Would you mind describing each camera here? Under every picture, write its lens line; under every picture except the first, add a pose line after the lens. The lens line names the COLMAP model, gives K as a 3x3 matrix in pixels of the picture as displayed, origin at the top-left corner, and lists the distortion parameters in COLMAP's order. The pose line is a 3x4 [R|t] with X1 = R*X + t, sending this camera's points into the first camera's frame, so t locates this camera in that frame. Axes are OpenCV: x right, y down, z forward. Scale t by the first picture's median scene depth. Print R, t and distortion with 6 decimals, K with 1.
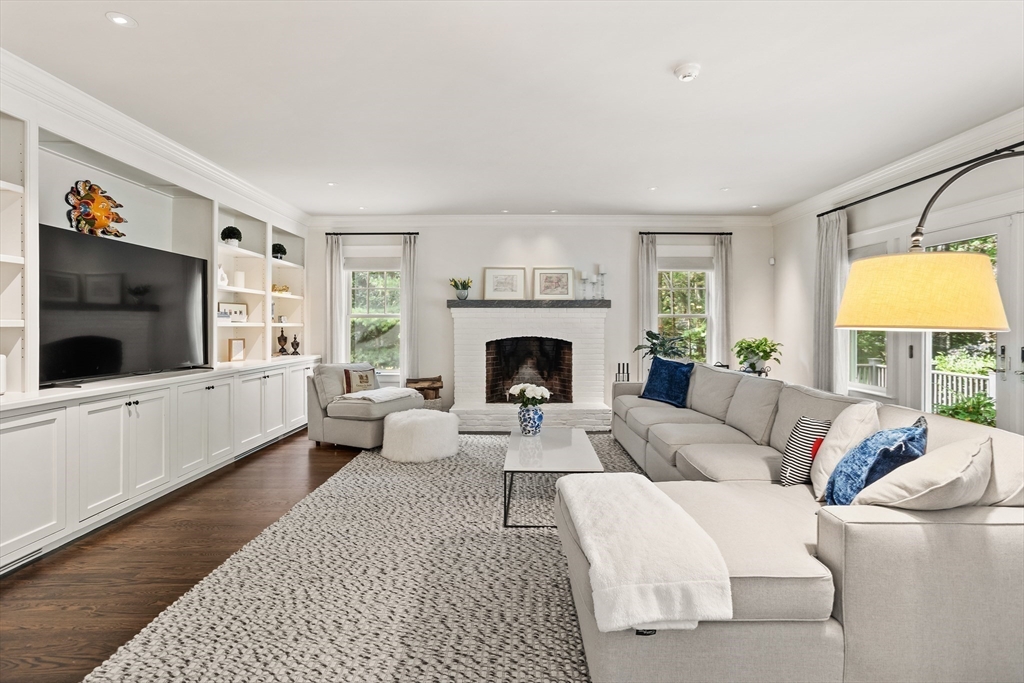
lens RADIAL K [[499.4, 0, 501.6], [0, 499.4, 322.5], [0, 0, 1]] dist [-0.023381, 0.009280]
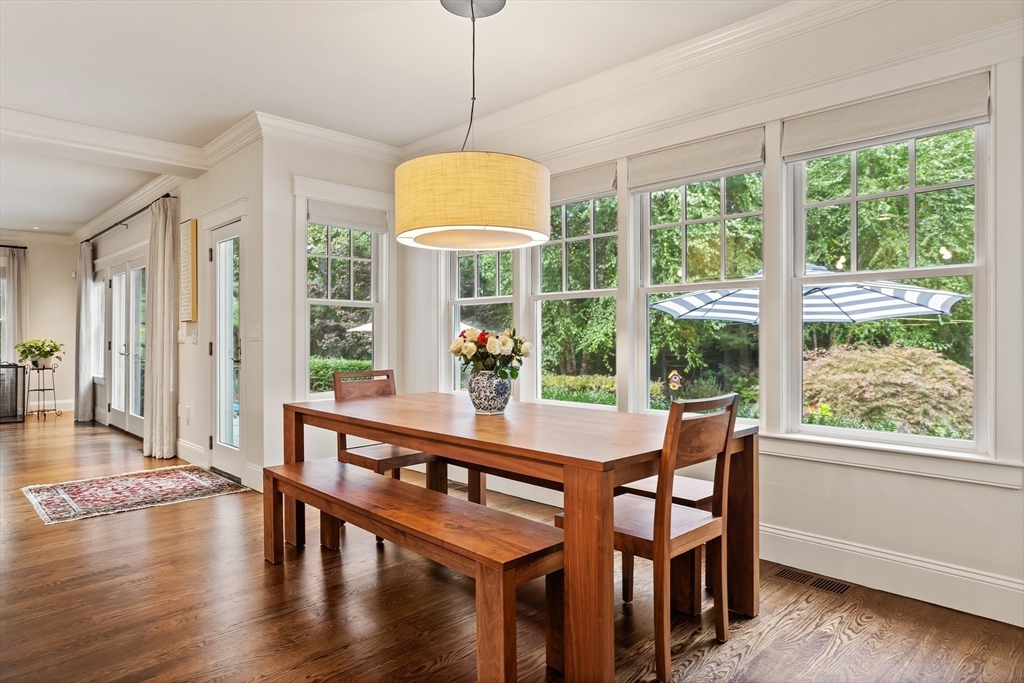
lens RADIAL K [[607.6, 0, 506.9], [0, 607.6, 333.9], [0, 0, 1]] dist [-0.021009, -0.002038]
pose [[0.698310, 0.000810, 0.715795, 0.261534], [-0.001245, 0.999999, 0.000083, 0.015843], [-0.715794, -0.000949, 0.698310, -0.771452]]
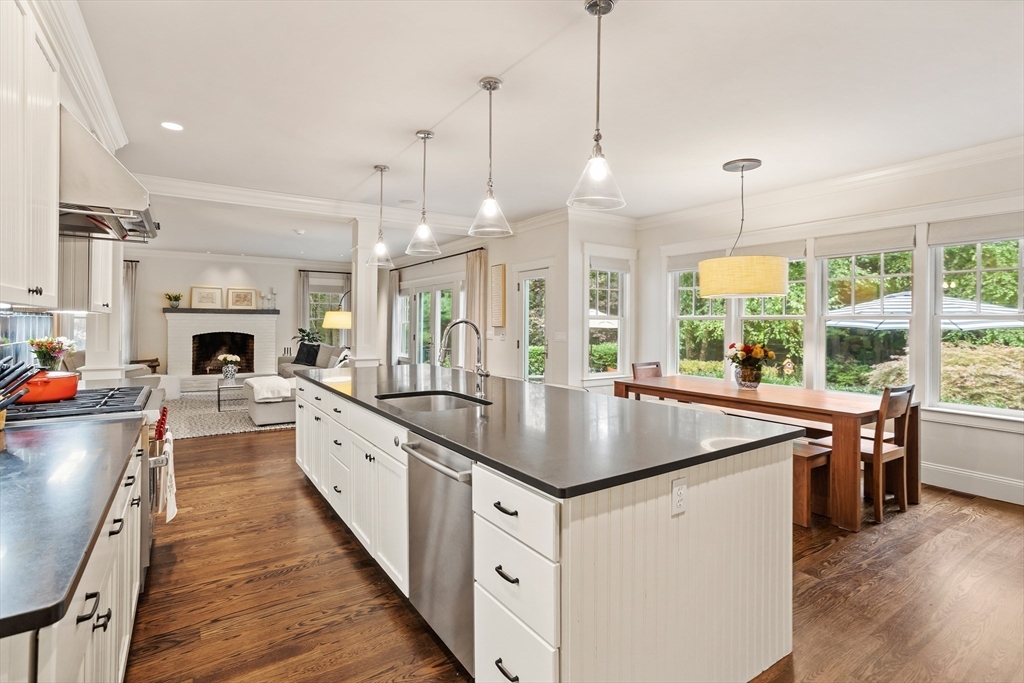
lens RADIAL K [[499.4, 0, 506.4], [0, 499.4, 319.0], [0, 0, 1]] dist [-0.023381, 0.009280]
pose [[0.826025, 0.009102, 0.563559, -0.094743], [-0.009544, 0.999952, -0.002162, -0.017881], [-0.563552, -0.003593, 0.826073, -0.823869]]
